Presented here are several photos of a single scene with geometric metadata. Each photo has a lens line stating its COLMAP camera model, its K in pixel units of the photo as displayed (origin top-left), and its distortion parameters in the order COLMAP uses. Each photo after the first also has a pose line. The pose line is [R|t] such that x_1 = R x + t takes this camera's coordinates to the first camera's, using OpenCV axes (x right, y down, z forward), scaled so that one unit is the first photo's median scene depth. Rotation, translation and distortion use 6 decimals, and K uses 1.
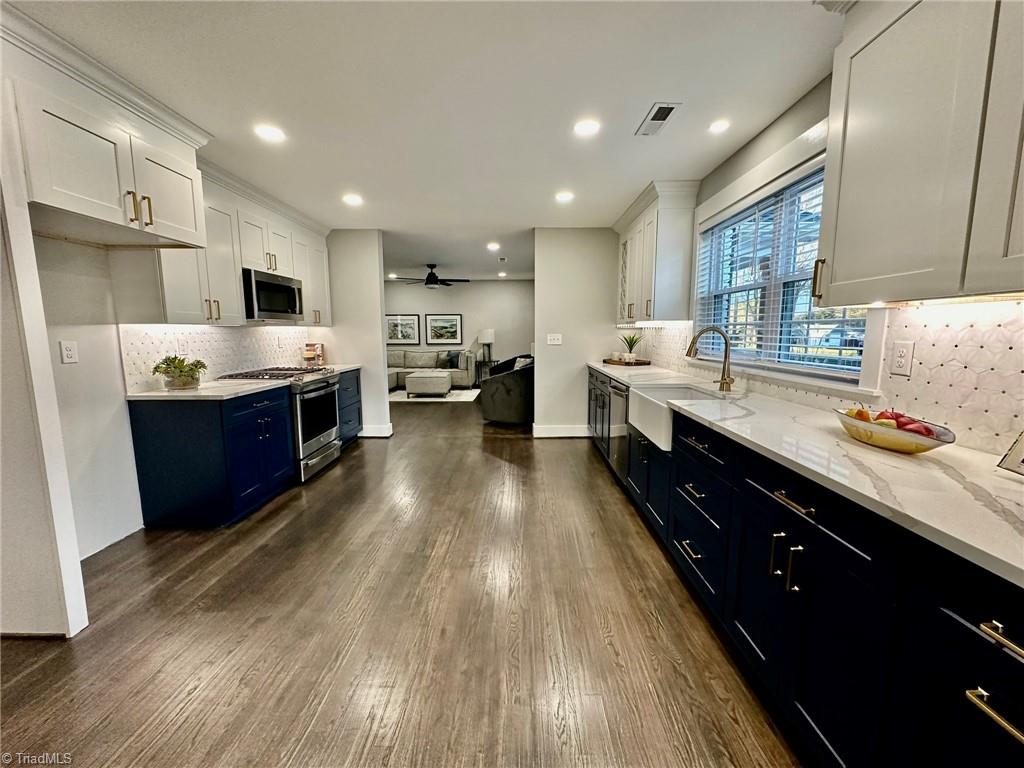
lens RADIAL K [[406.3, 0, 511.7], [0, 406.3, 385.4], [0, 0, 1]] dist [-0.005968, 0.000401]
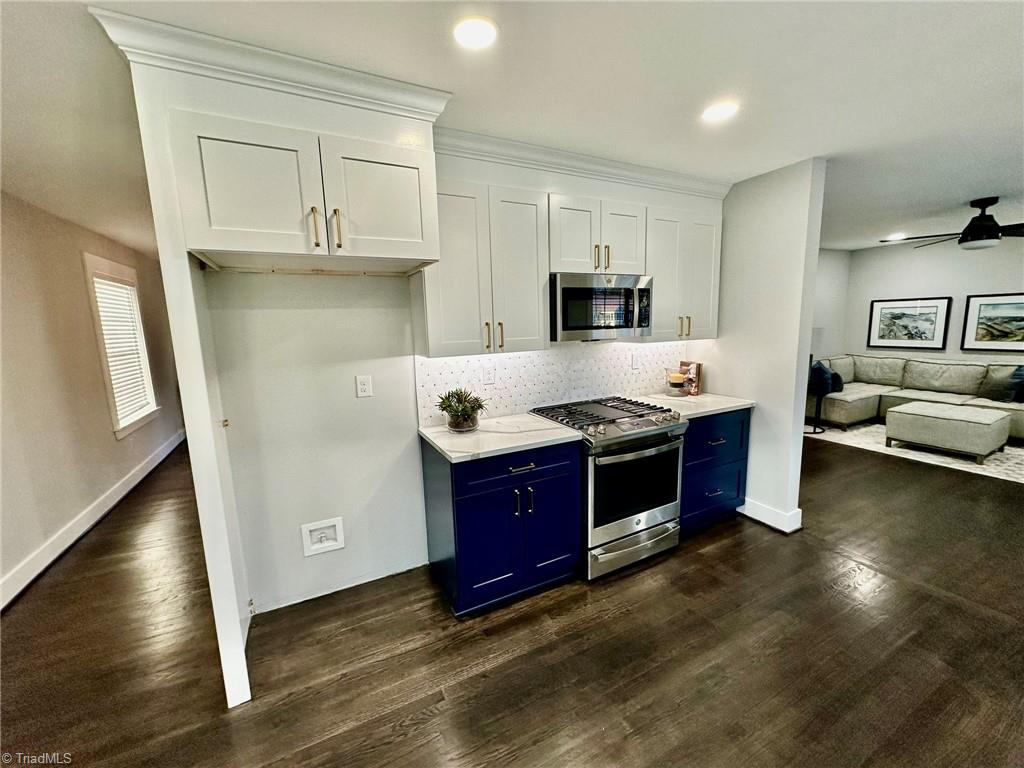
lens RADIAL K [[406.3, 0, 511.7], [0, 406.3, 385.4], [0, 0, 1]] dist [-0.005968, 0.000401]
pose [[0.466680, 0.123571, -0.875751, -0.019276], [-0.088472, 0.991747, 0.092792, -0.138846], [0.879990, 0.034175, 0.473761, 0.552318]]
